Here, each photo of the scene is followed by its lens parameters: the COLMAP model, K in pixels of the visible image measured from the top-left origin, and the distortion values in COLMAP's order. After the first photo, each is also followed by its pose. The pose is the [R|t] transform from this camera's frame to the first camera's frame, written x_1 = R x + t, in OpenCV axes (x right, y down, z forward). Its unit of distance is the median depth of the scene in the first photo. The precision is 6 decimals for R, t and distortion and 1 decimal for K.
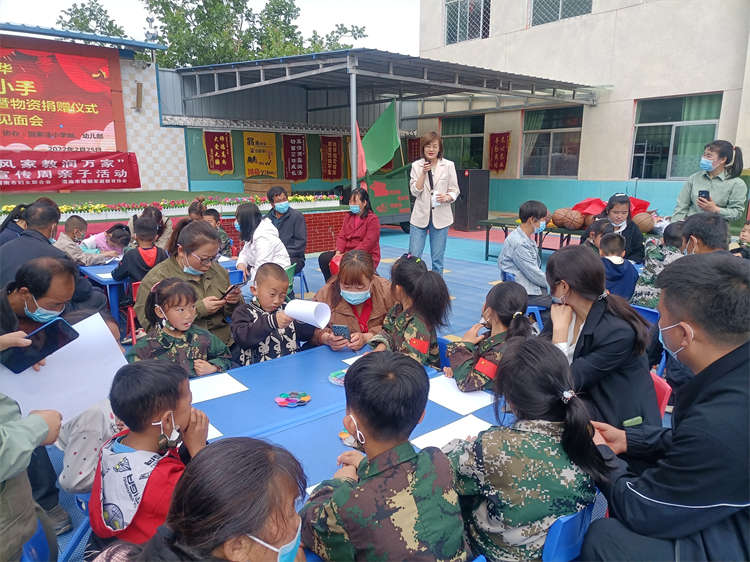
lens RADIAL K [[562.4, 0, 380.6], [0, 562.4, 290.6], [0, 0, 1]] dist [0.036465, -0.030804]
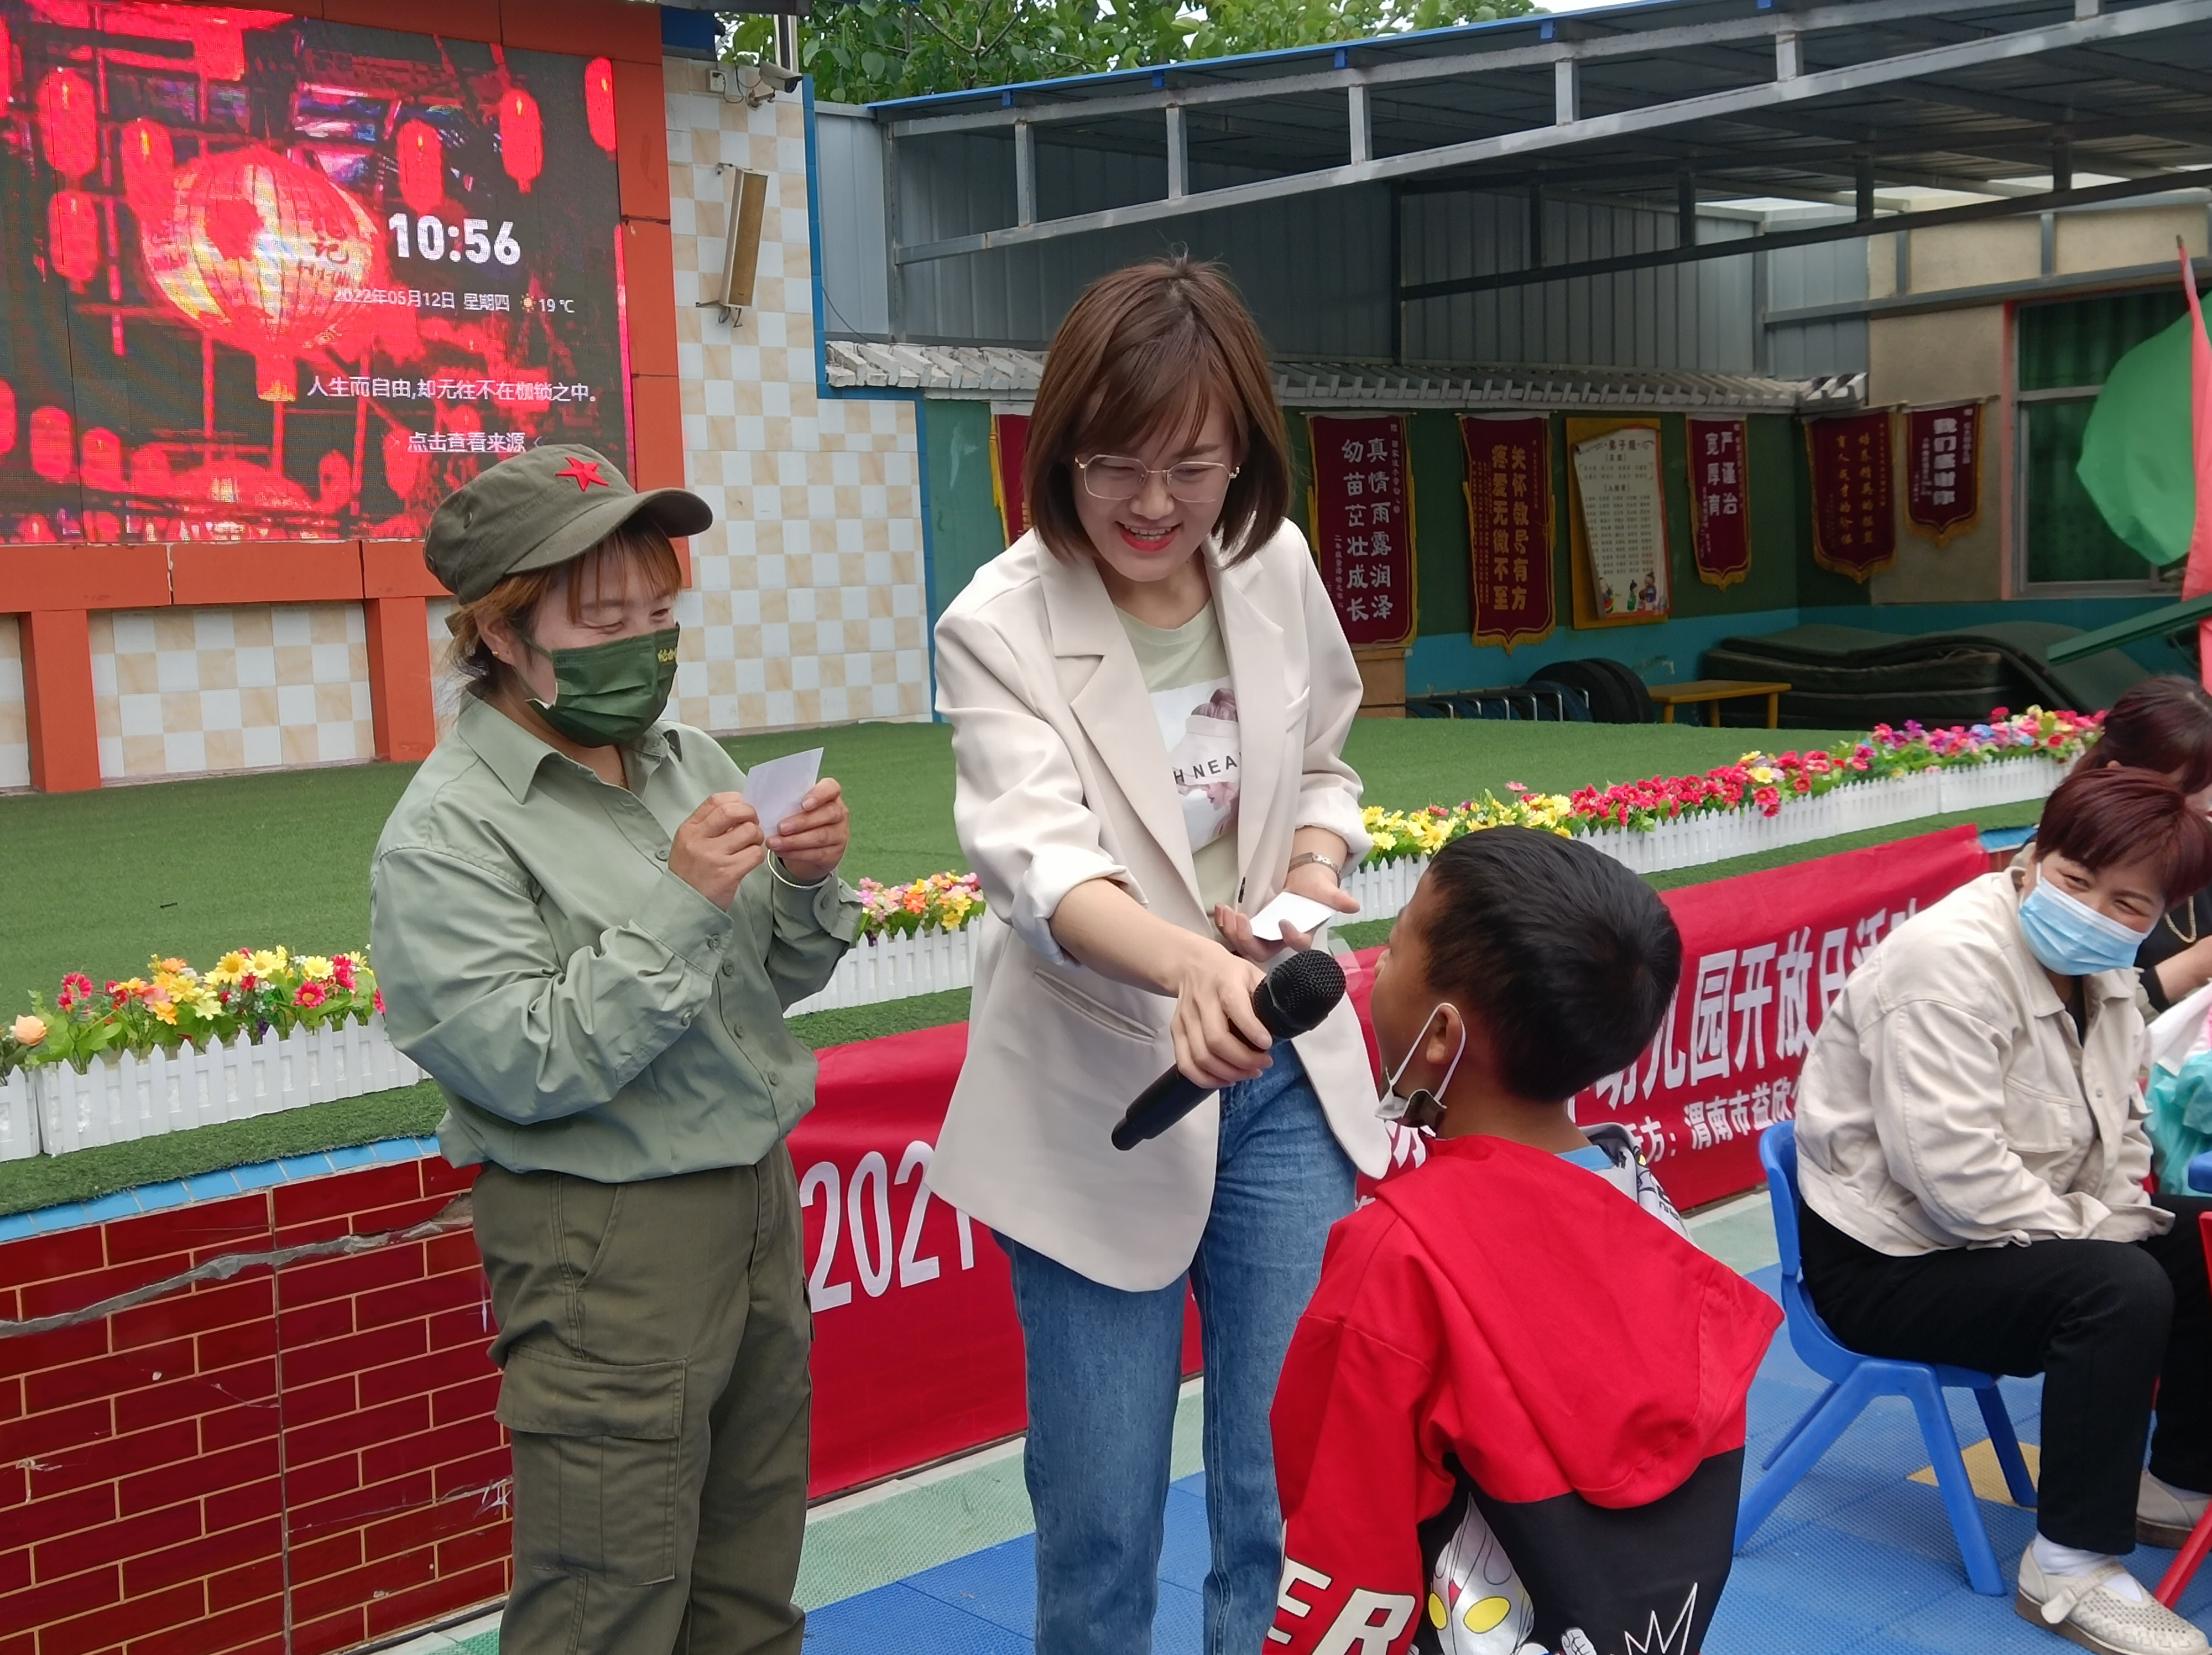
lens RADIAL K [[2668.6, 0, 1106.0], [0, 2668.6, 827.5], [0, 0, 1]] dist [0.082054, -0.032278]
pose [[0.998100, -0.047715, 0.038974, -0.306895], [0.052327, 0.990462, -0.127462, -0.023668], [-0.032520, 0.129259, 0.991077, 0.111387]]
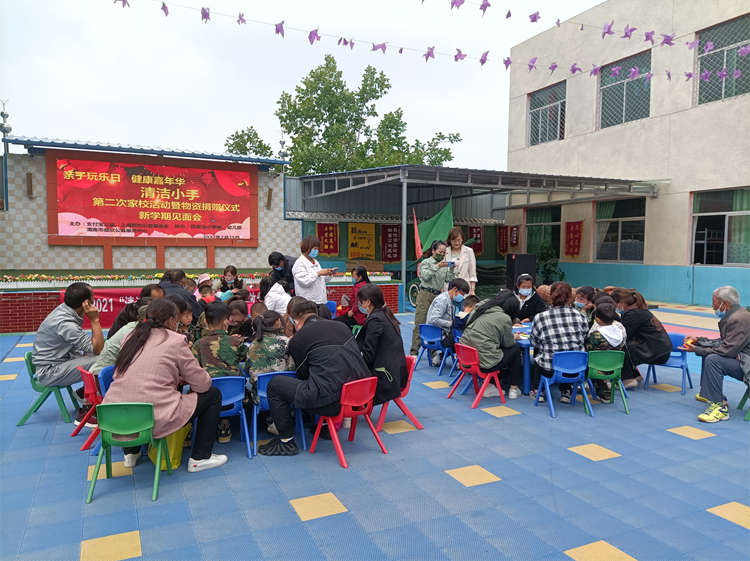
lens RADIAL K [[568.5, 0, 372.9], [0, 568.5, 290.1], [0, 0, 1]] dist [0.098011, -0.138713]
pose [[0.960938, 0.026754, -0.275466, 0.158618], [-0.066835, 0.988292, -0.137160, 0.032655], [0.268571, 0.150213, 0.951475, -0.153973]]
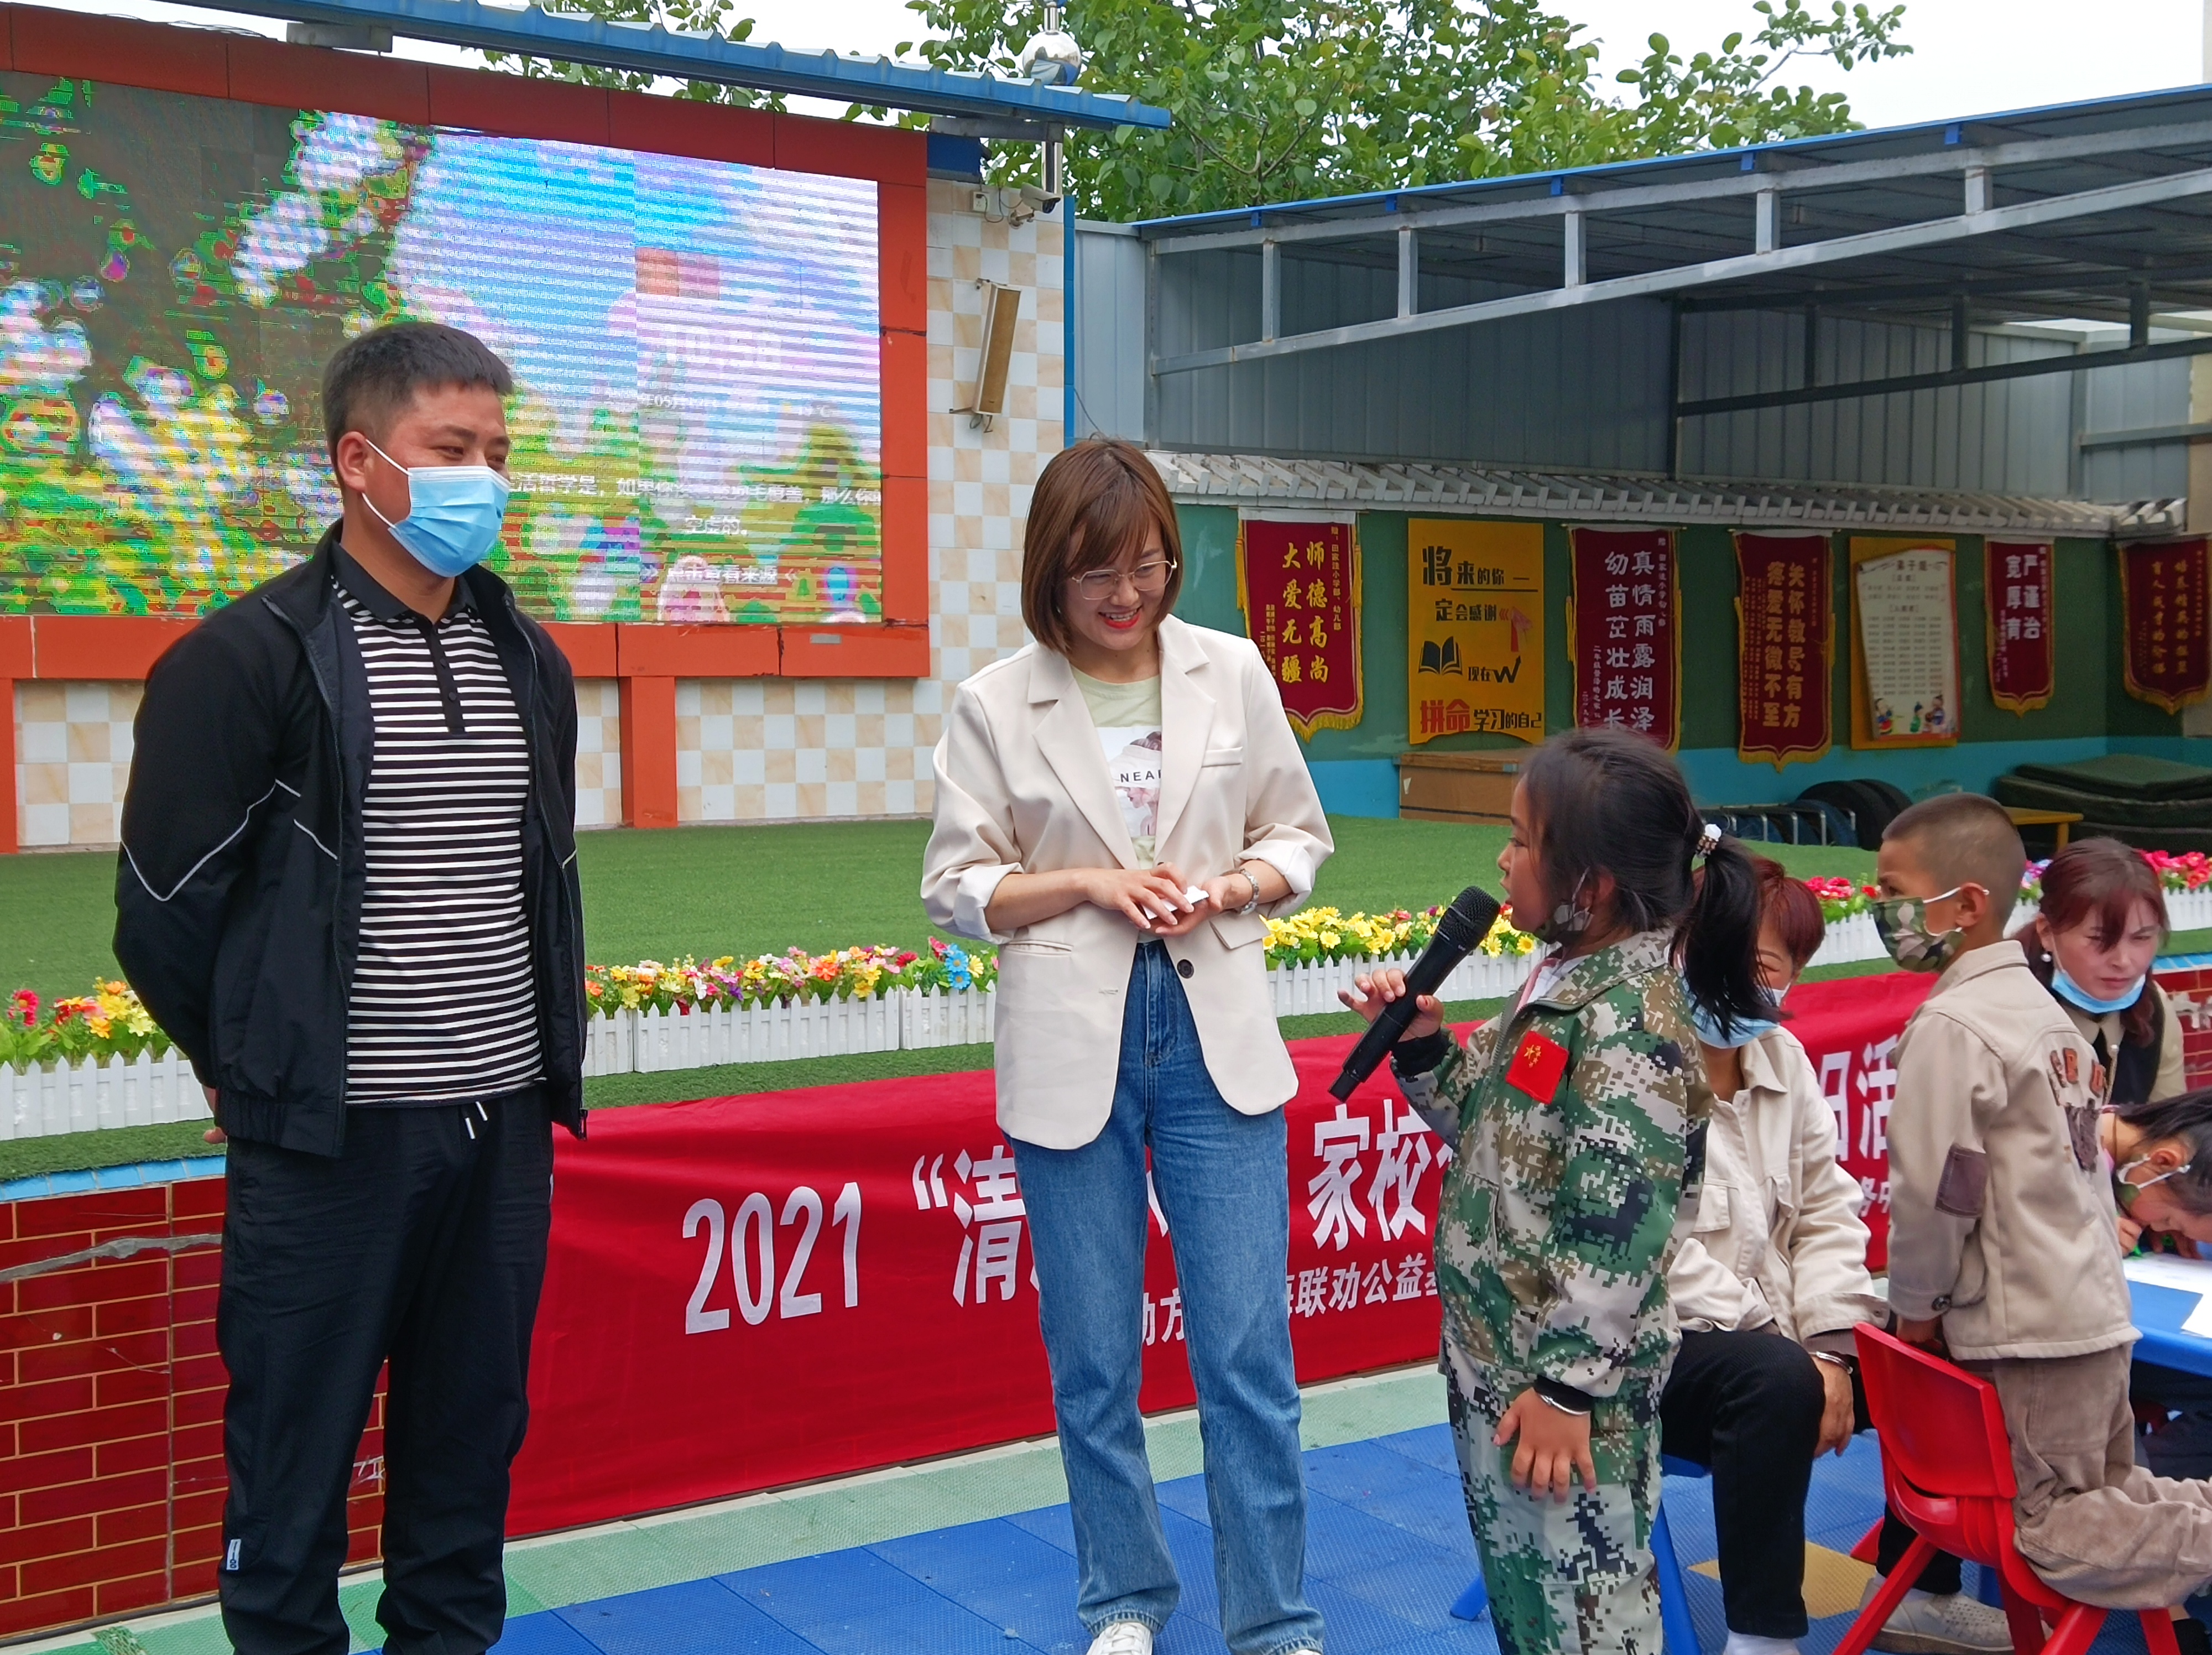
lens RADIAL K [[2668.6, 0, 1106.0], [0, 2668.6, 827.5], [0, 0, 1]] dist [0.082054, -0.032278]
pose [[0.993817, -0.001337, -0.111026, -0.248244], [-0.017032, 0.986257, -0.164335, -0.018563], [0.109720, 0.165210, 0.980136, 0.087414]]
